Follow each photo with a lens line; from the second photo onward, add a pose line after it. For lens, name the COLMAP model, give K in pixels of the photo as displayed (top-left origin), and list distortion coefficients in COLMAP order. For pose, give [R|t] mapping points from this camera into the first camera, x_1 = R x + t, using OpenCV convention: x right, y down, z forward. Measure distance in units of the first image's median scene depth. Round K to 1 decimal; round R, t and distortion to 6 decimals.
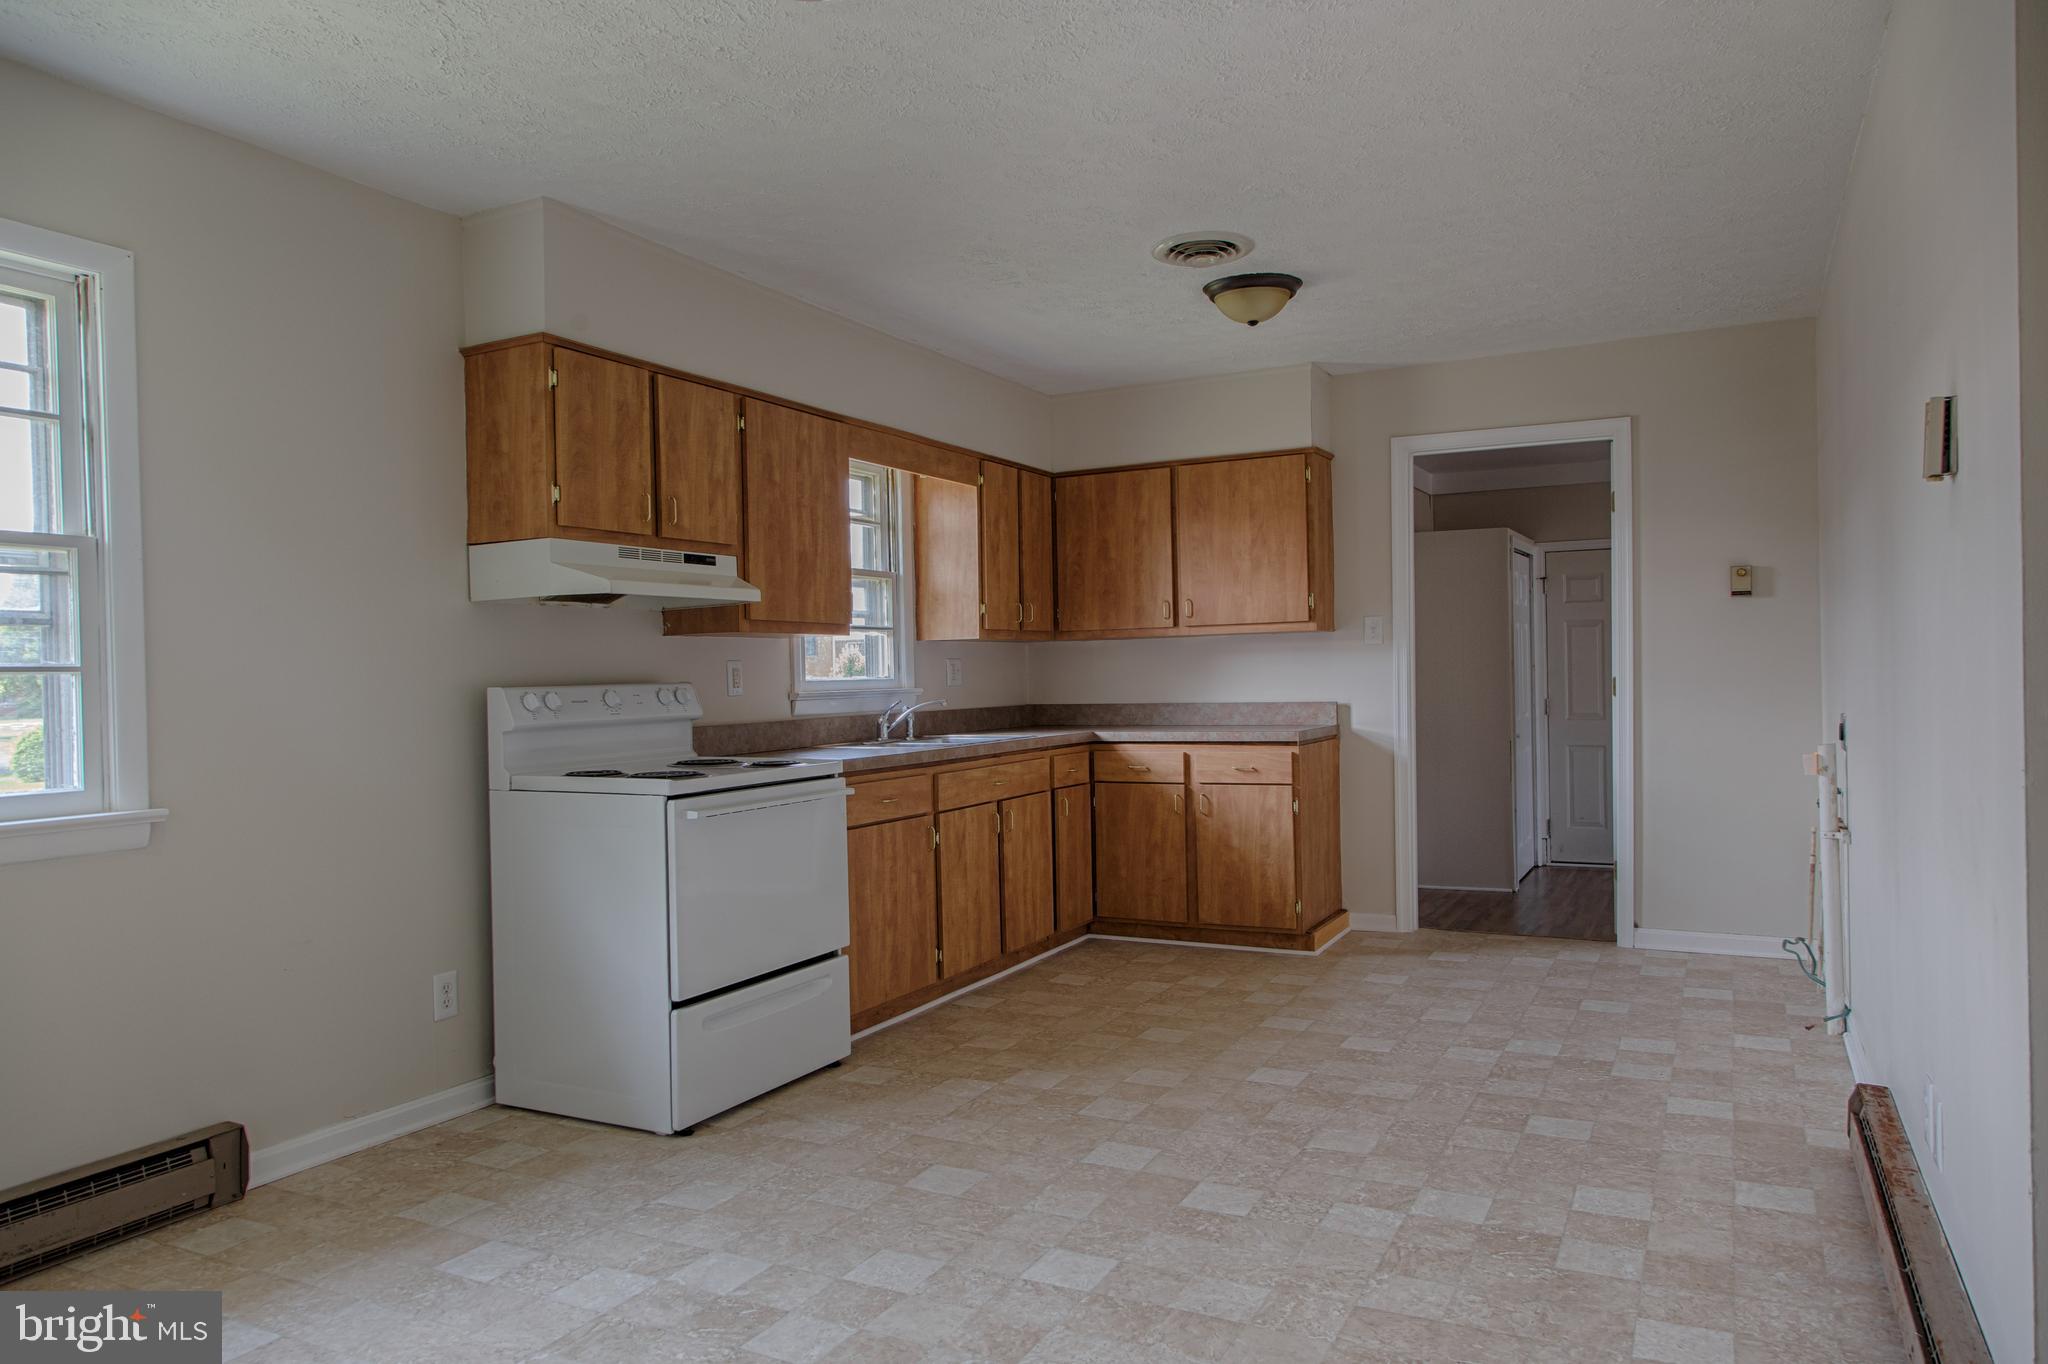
lens RADIAL K [[1360.0, 0, 1022.4], [0, 1360.0, 684.2], [0, 0, 1]] dist [0.006701, 0.000594]
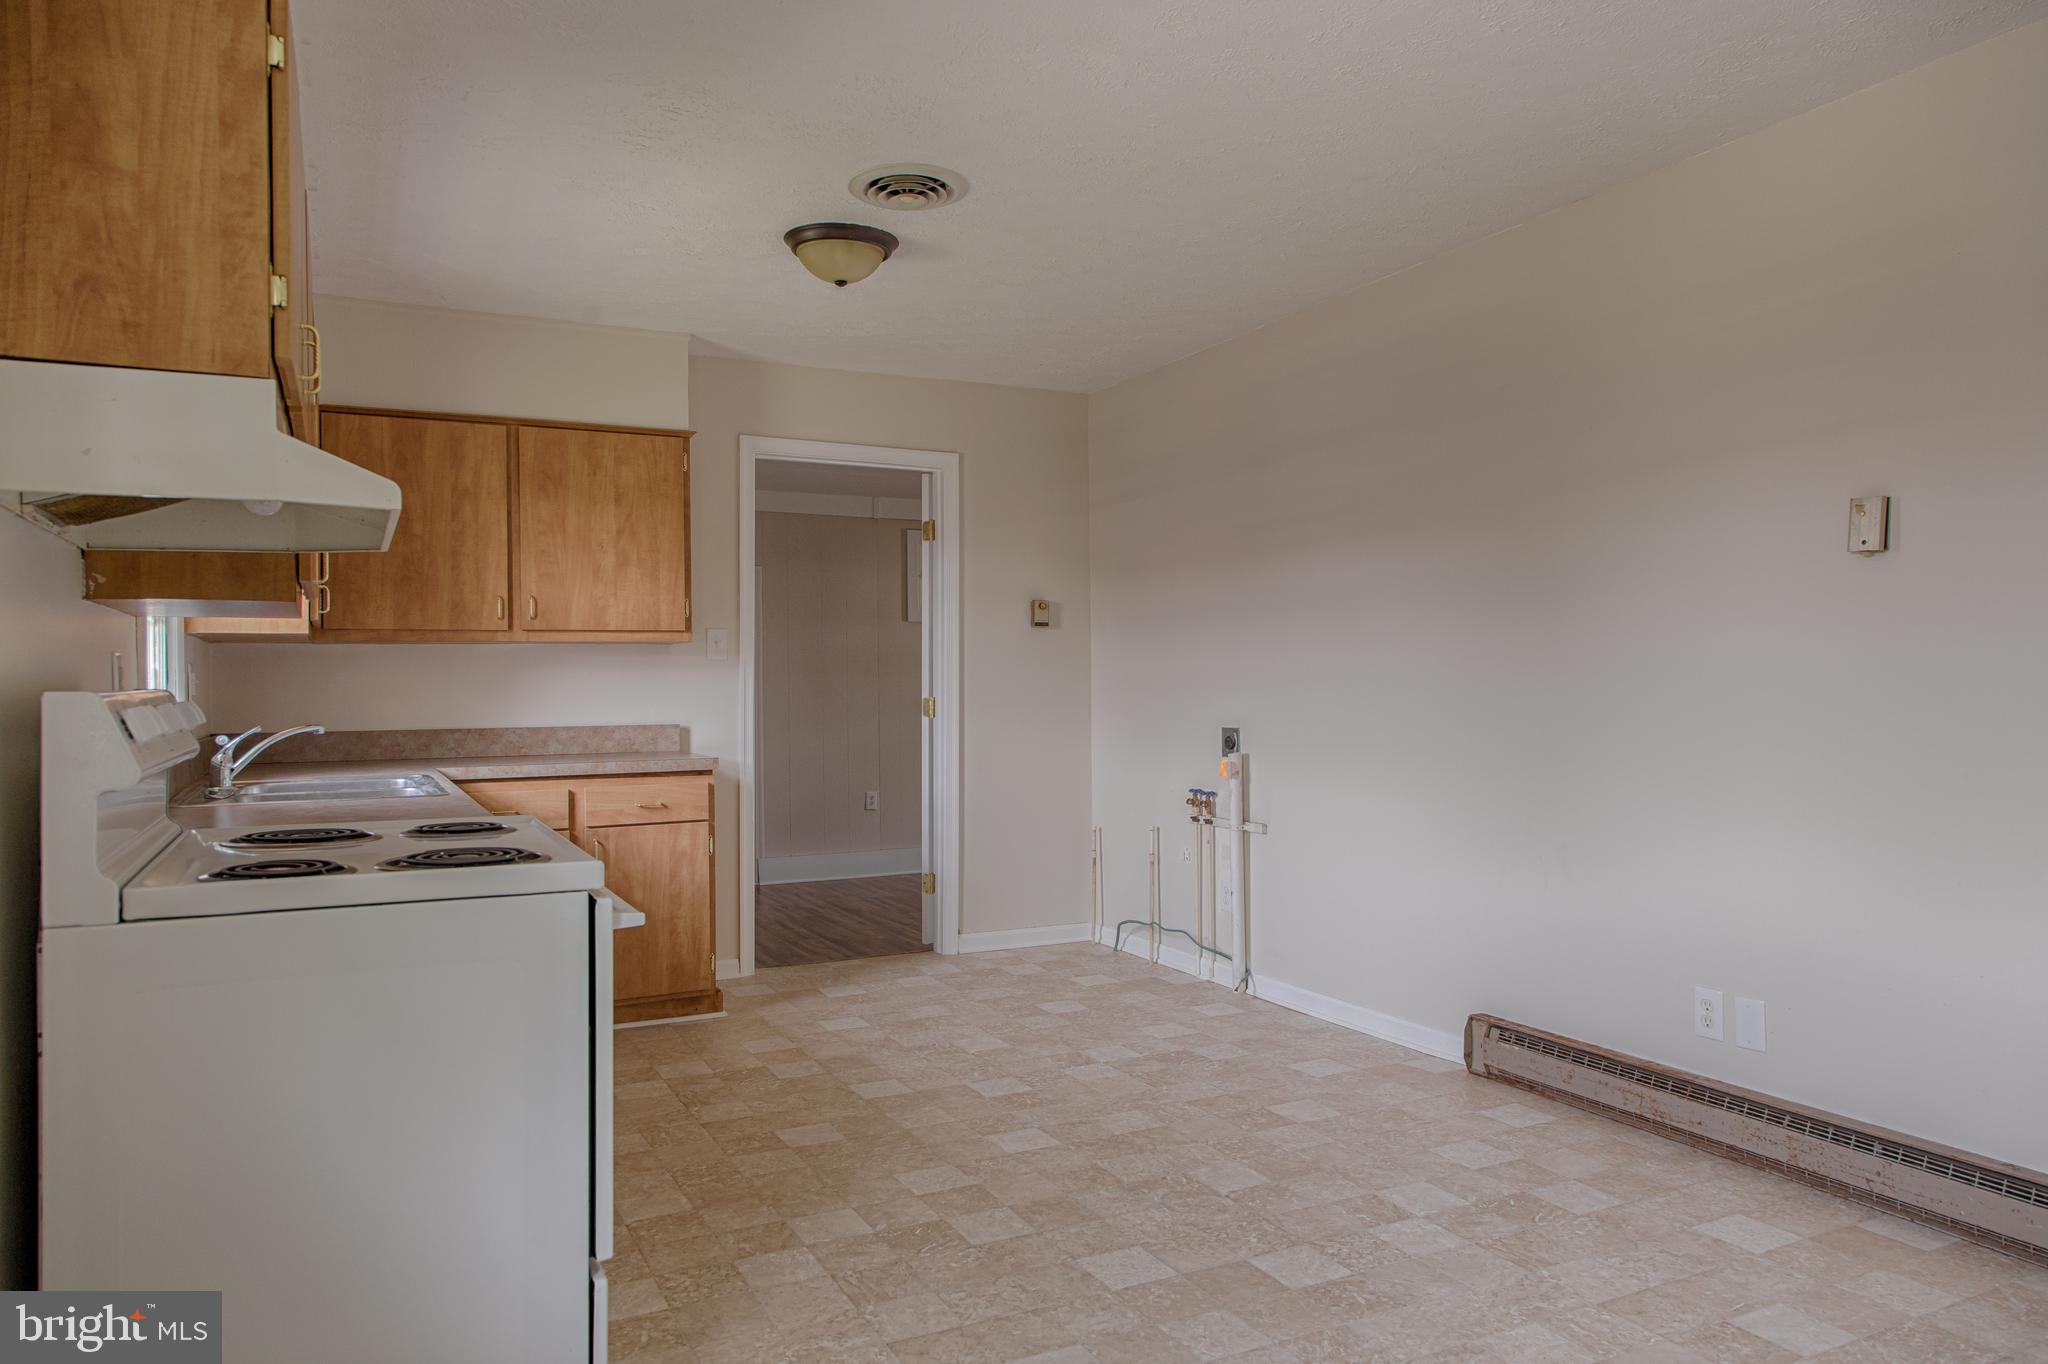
lens RADIAL K [[1360.0, 0, 1022.4], [0, 1360.0, 684.2], [0, 0, 1]] dist [0.006701, 0.000594]
pose [[0.594807, 0.015837, 0.803712, -0.389485], [0.002256, 0.999769, -0.021370, 0.006997], [-0.803865, 0.014524, 0.594634, 0.342847]]
